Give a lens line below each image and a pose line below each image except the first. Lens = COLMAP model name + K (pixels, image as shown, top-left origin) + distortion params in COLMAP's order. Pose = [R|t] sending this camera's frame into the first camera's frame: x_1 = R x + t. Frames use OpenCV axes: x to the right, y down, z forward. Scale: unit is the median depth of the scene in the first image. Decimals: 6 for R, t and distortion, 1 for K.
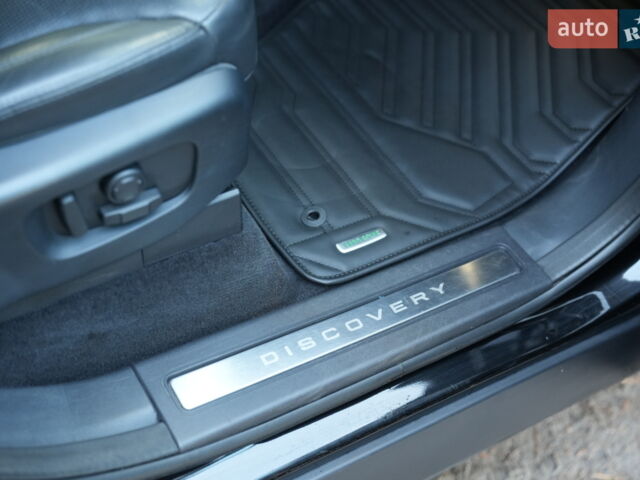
lens RADIAL K [[985.2, 0, 320.0], [0, 985.2, 240.0], [0, 0, 1]] dist [-0.020732, 0.204596]
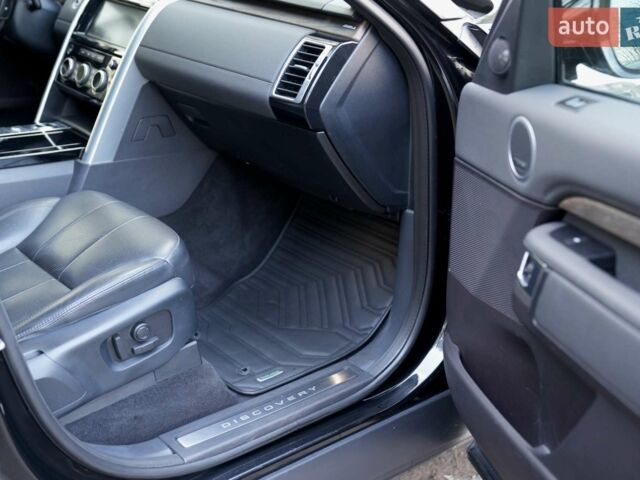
lens RADIAL K [[985.2, 0, 320.0], [0, 985.2, 240.0], [0, 0, 1]] dist [-0.020732, 0.204596]
pose [[0.979268, -0.200525, 0.028692, 0.134287], [0.195074, 0.895371, -0.400320, 0.545203], [0.054584, 0.397618, 0.915926, -0.841521]]
